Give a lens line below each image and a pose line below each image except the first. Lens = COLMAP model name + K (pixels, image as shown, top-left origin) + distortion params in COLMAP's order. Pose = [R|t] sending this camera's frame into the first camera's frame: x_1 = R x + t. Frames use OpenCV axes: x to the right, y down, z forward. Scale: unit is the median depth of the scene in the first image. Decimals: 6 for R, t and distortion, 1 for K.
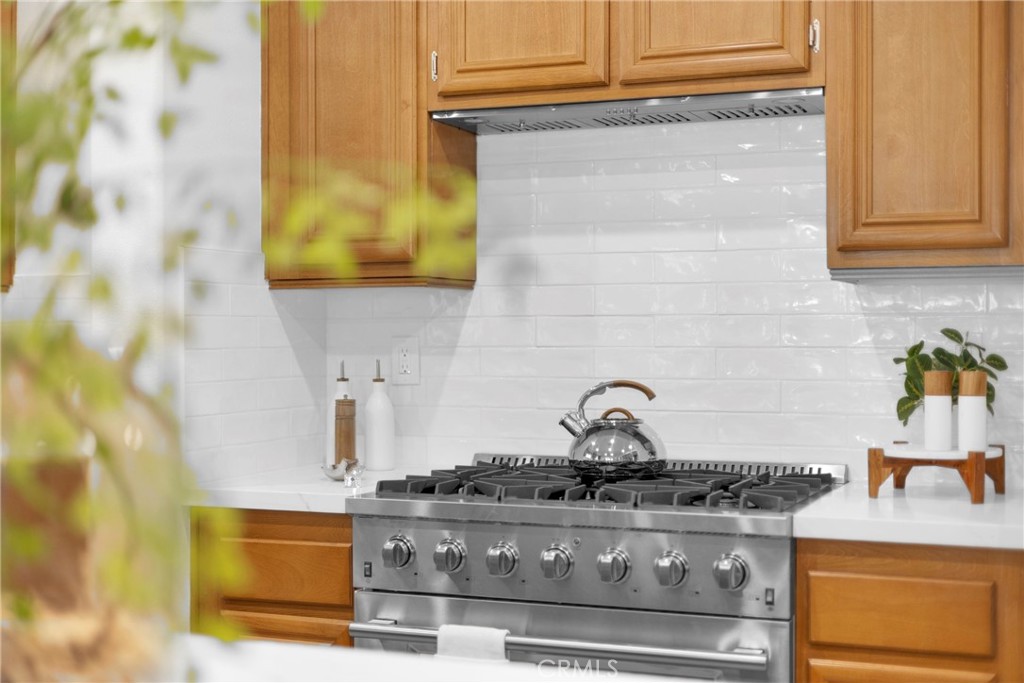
lens RADIAL K [[1478.1, 0, 512.0], [0, 1478.1, 341.5], [0, 0, 1]] dist [0.040957, 0.102404]
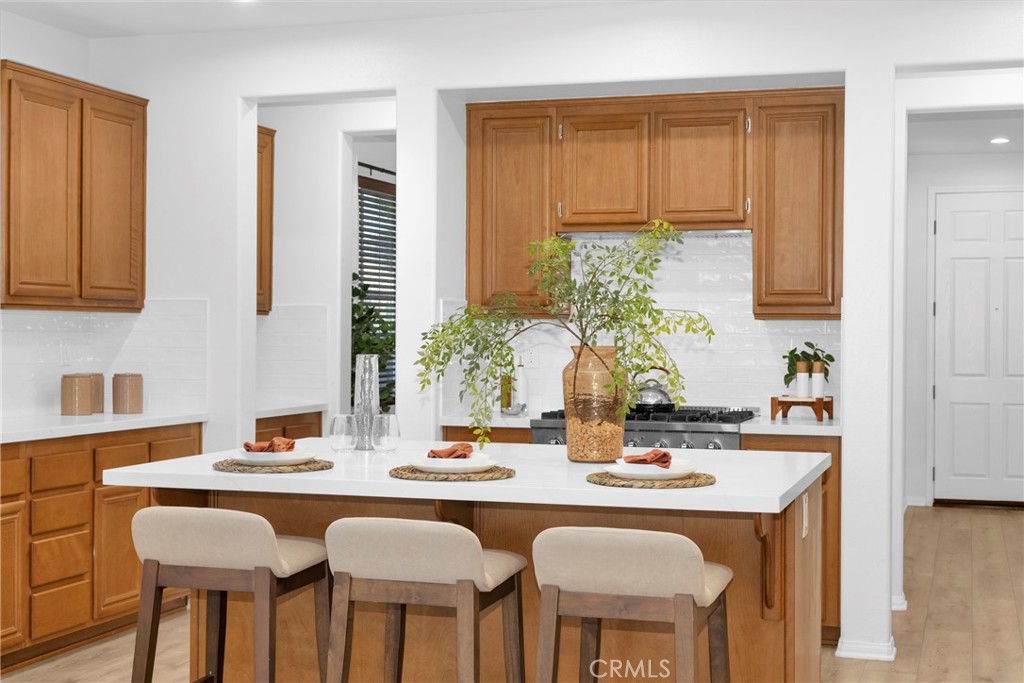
lens RADIAL K [[1478.1, 0, 512.0], [0, 1478.1, 341.5], [0, 0, 1]] dist [0.040957, 0.102404]
pose [[0.996596, 0.007671, 0.082079, -0.310194], [-0.007495, 0.999969, -0.002455, -0.001074], [-0.082095, 0.001832, 0.996623, -1.105791]]
